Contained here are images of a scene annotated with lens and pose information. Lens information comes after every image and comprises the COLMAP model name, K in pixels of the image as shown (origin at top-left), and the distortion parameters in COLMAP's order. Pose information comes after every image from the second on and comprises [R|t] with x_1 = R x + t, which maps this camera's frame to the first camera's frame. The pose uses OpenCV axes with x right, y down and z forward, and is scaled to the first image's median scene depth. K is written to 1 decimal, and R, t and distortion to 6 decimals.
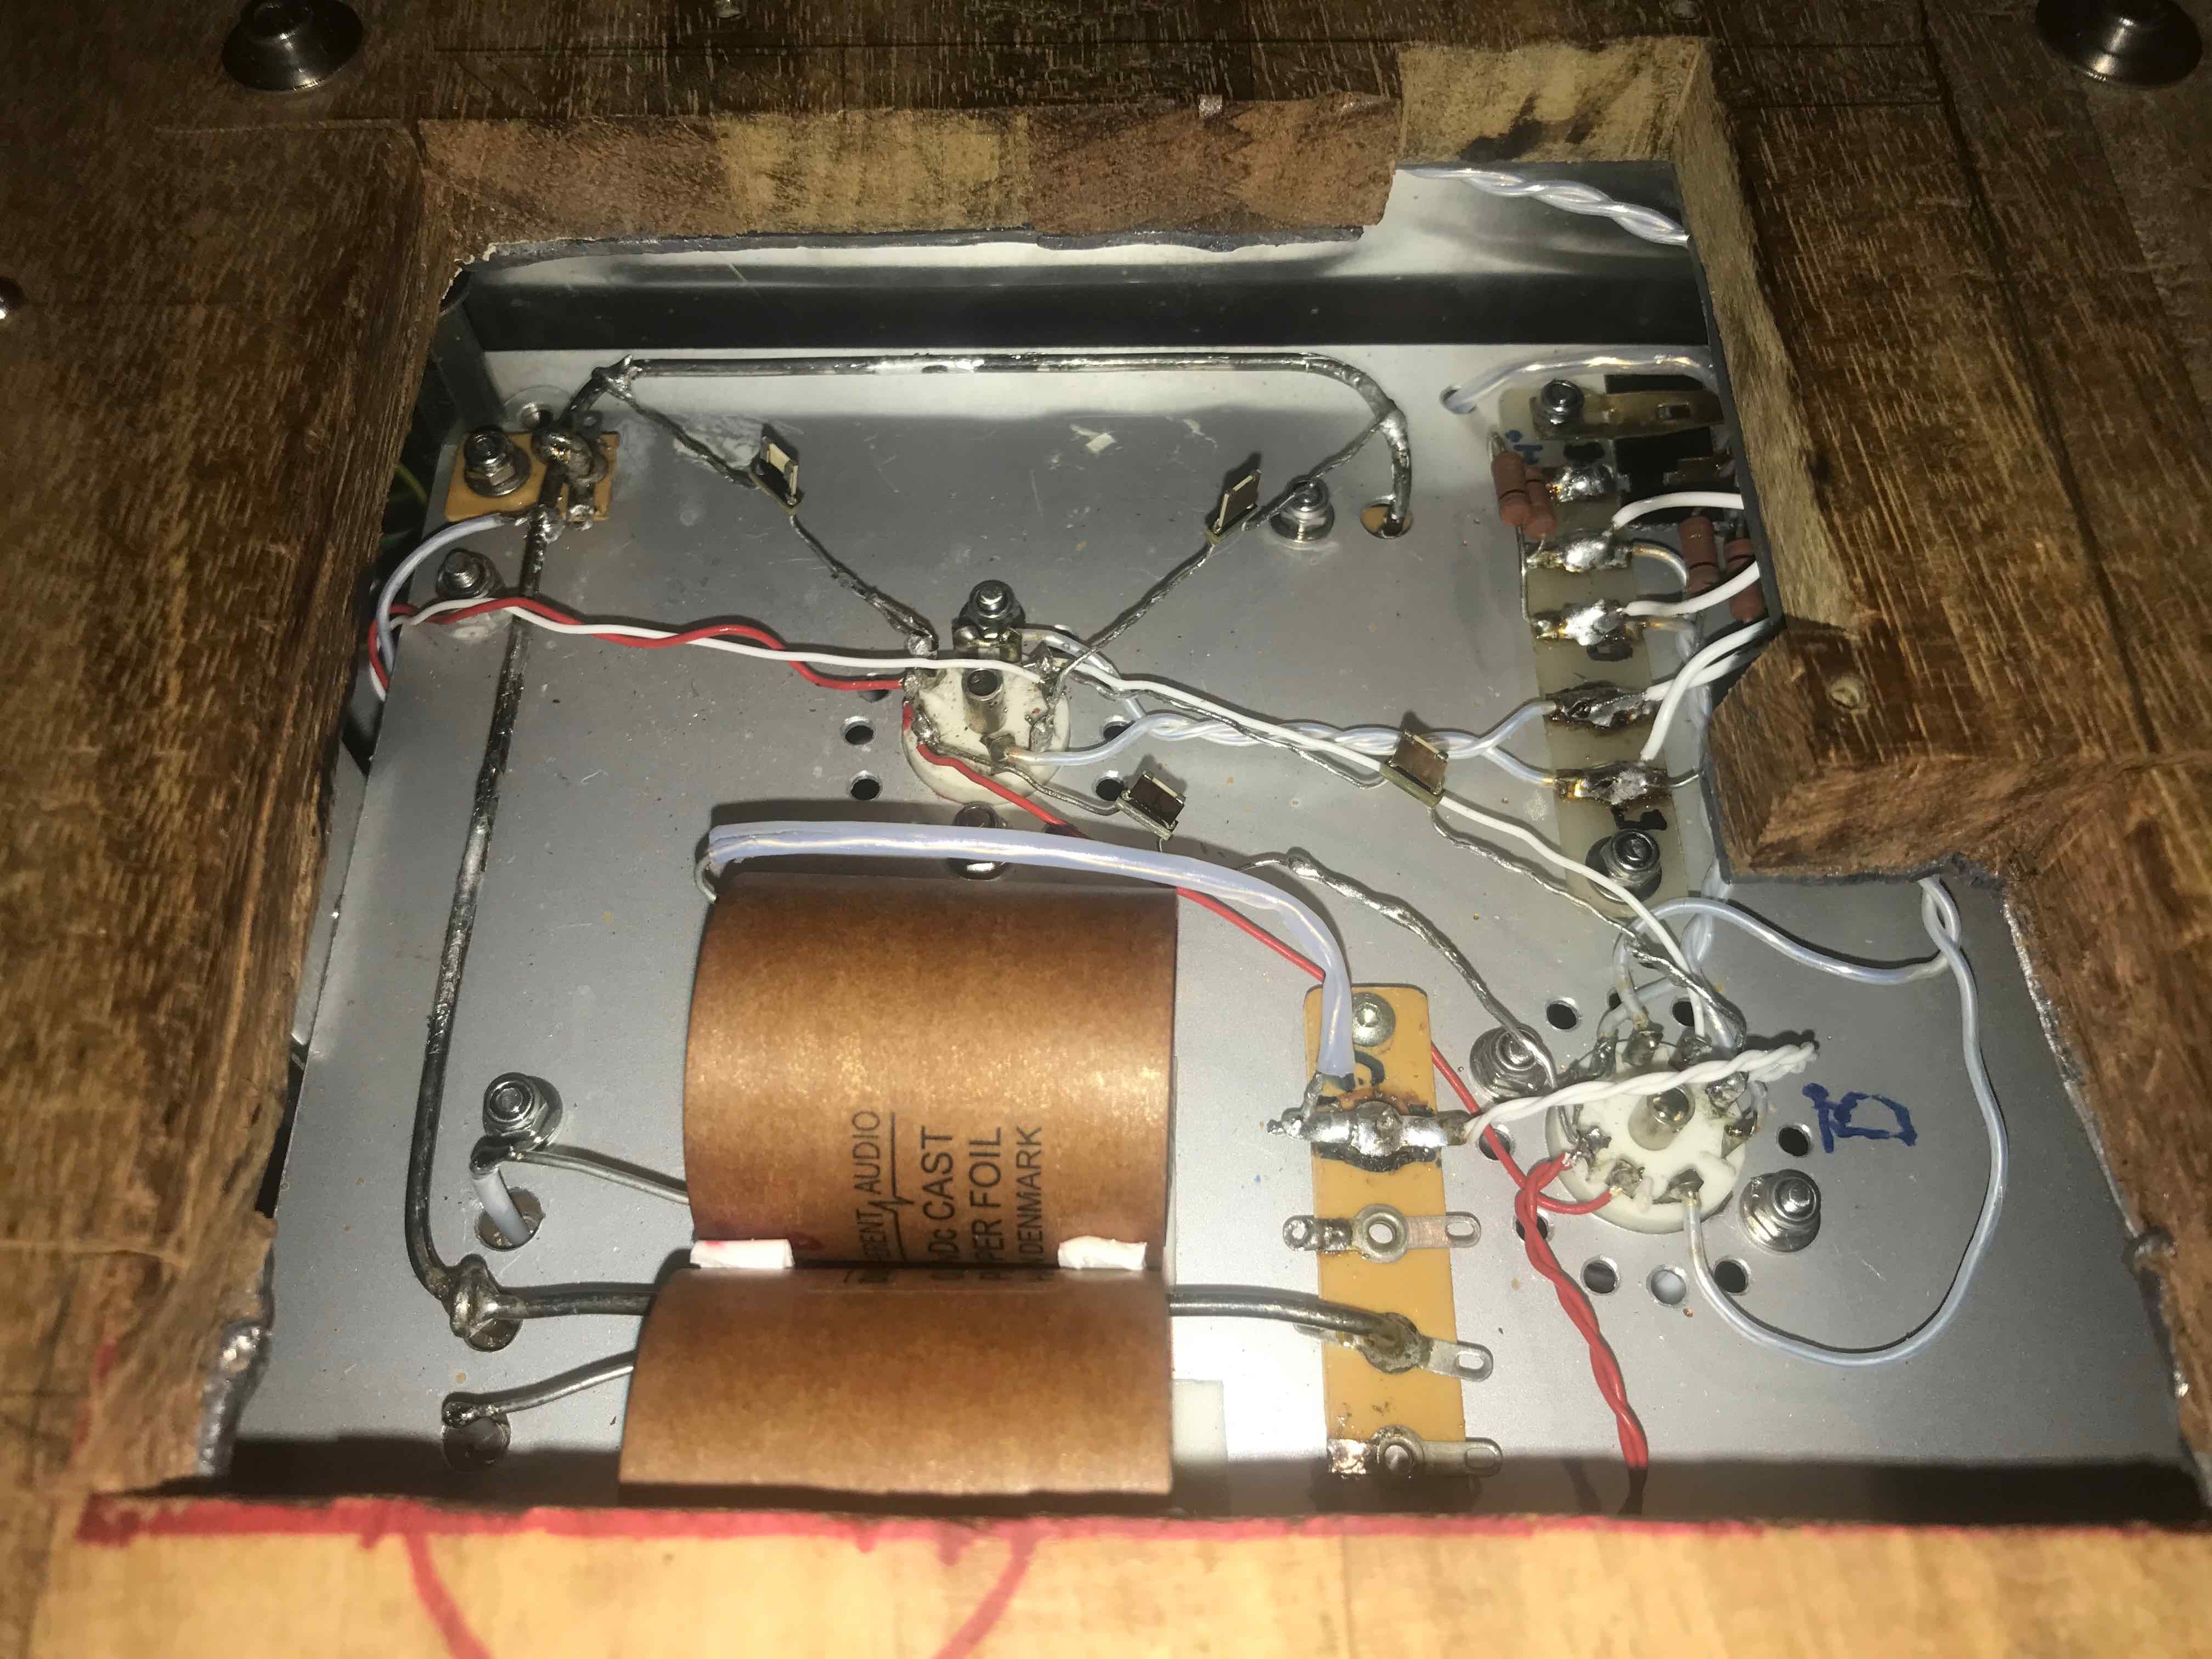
lens RADIAL K [[1827.4, 0, 1180.6], [0, 1827.4, 827.2], [0, 0, 1]] dist [0.052211, -0.089420]
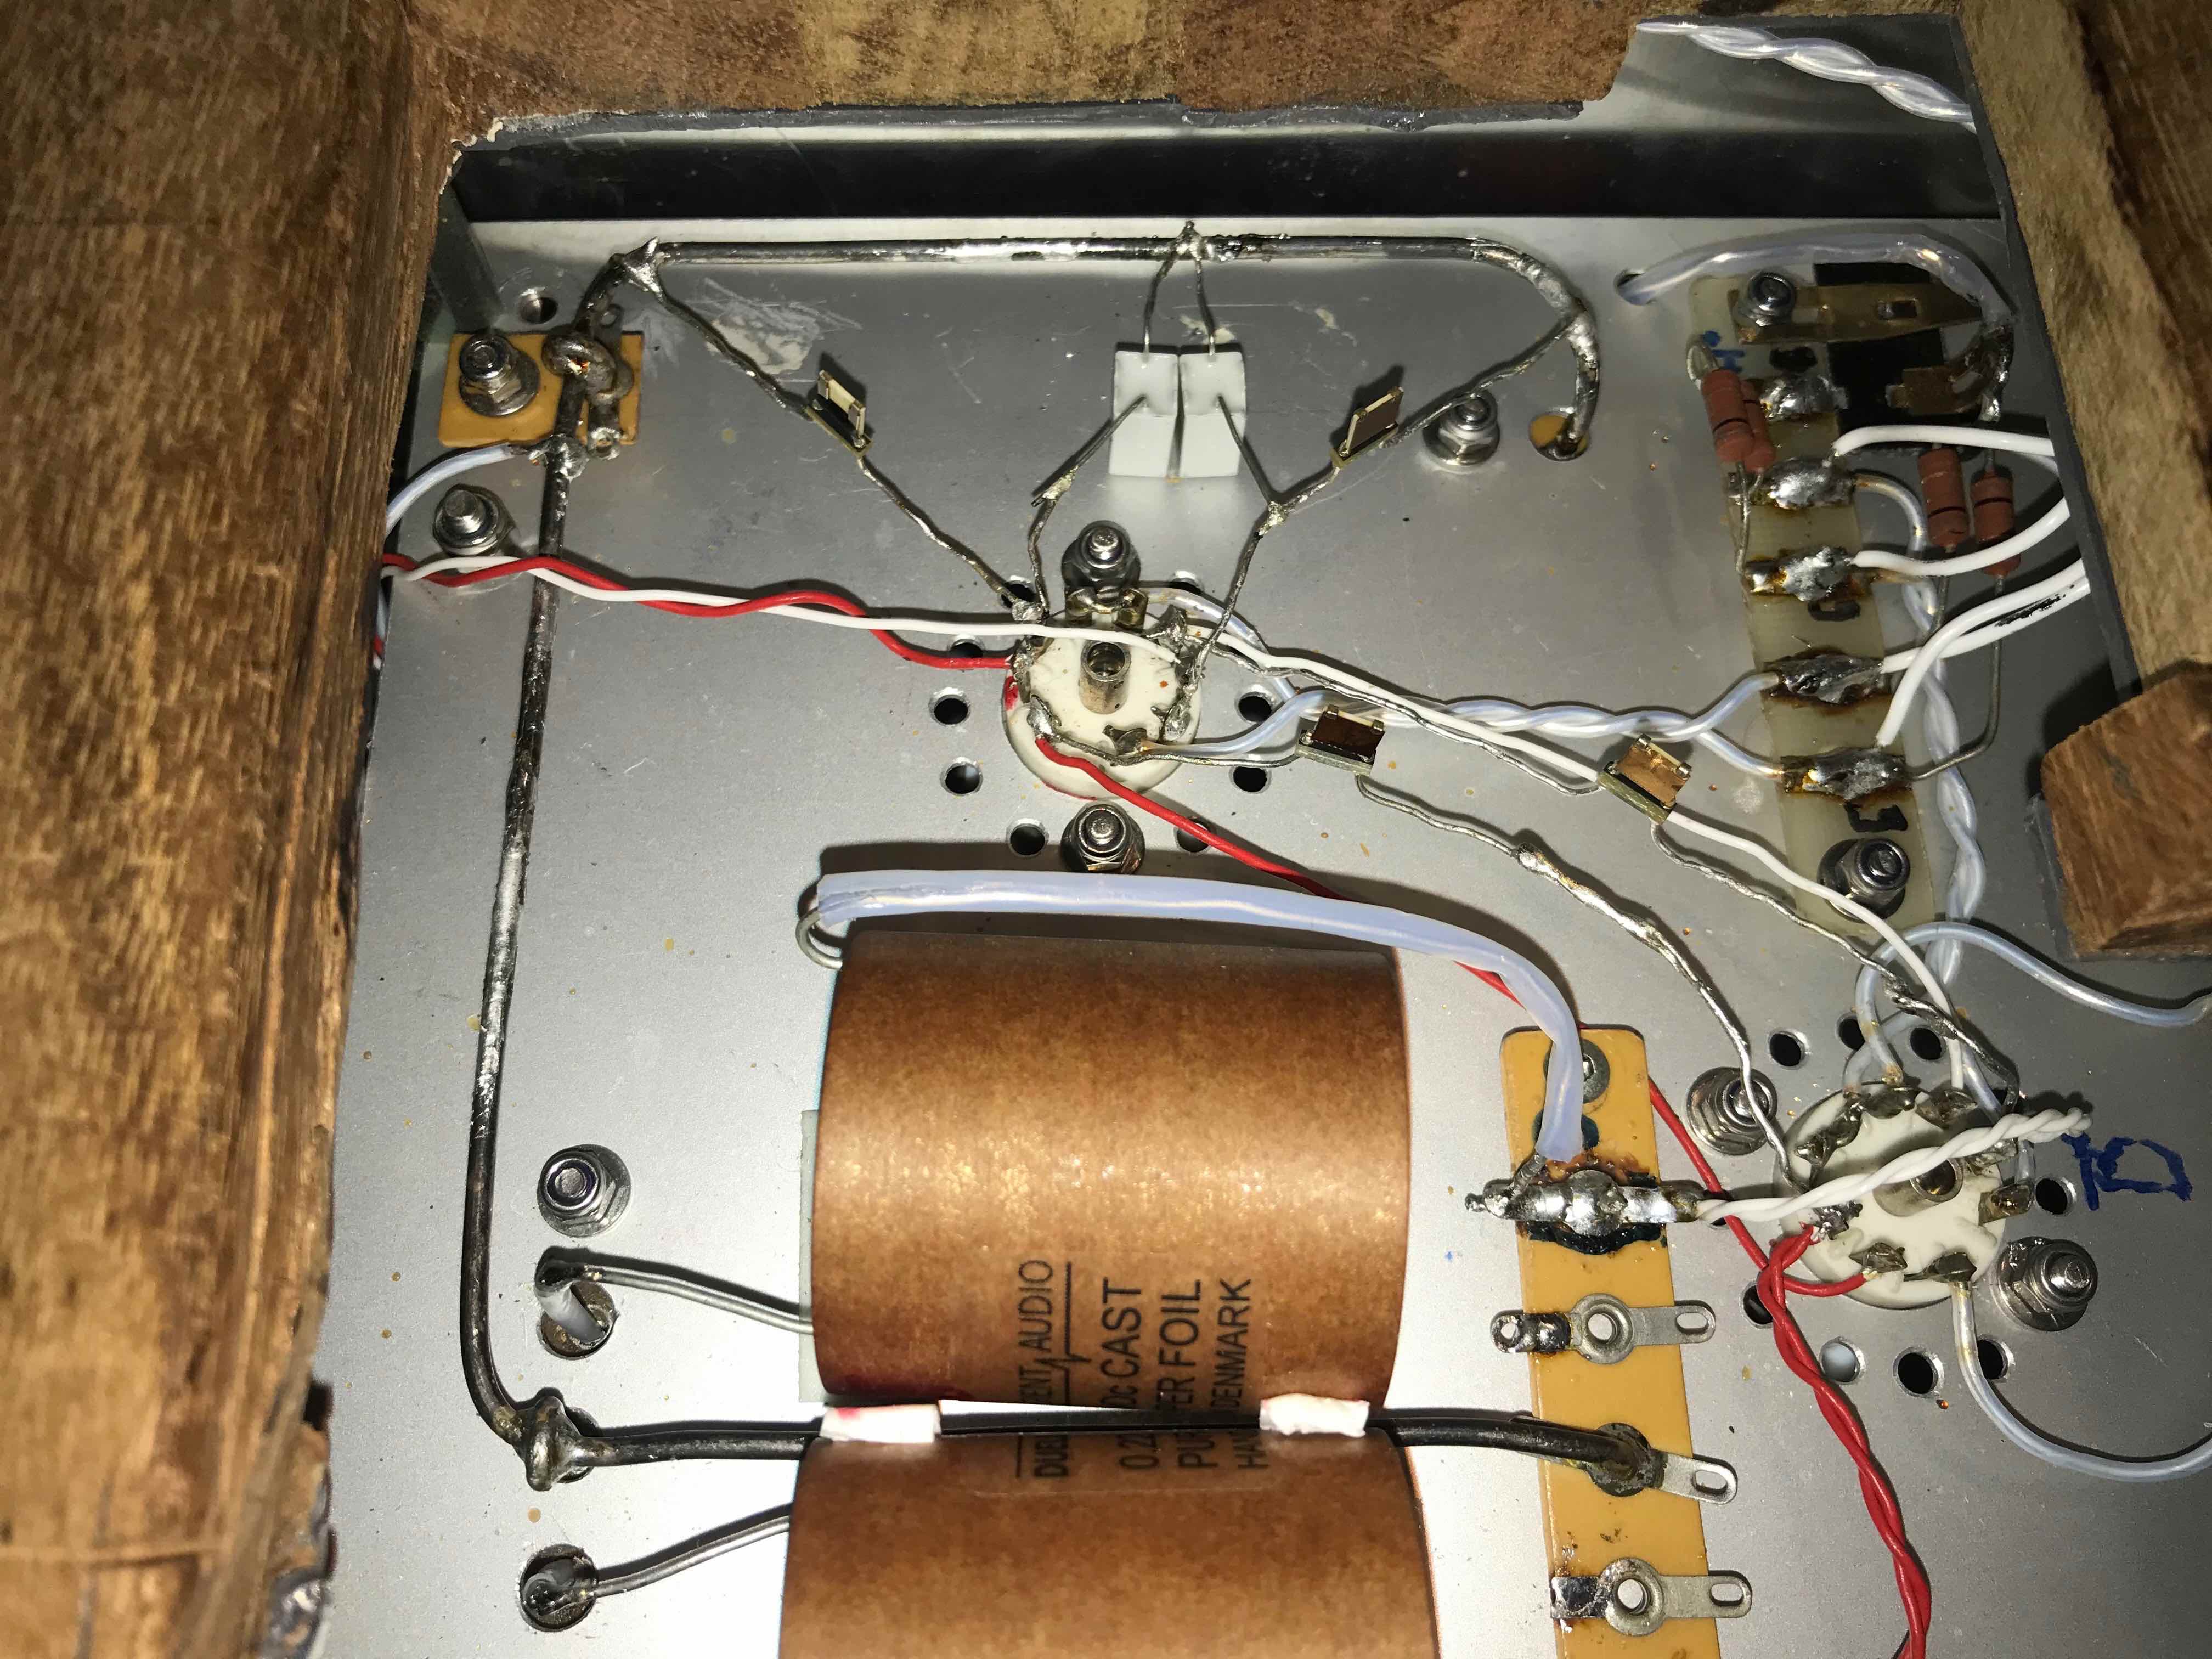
lens RADIAL K [[1827.4, 0, 1180.6], [0, 1827.4, 827.2], [0, 0, 1]] dist [0.052211, -0.089420]
pose [[0.999422, -0.005516, 0.033538, -0.119199], [0.001300, 0.992226, 0.124438, -0.123673], [-0.033963, -0.124323, 0.991660, 0.184581]]
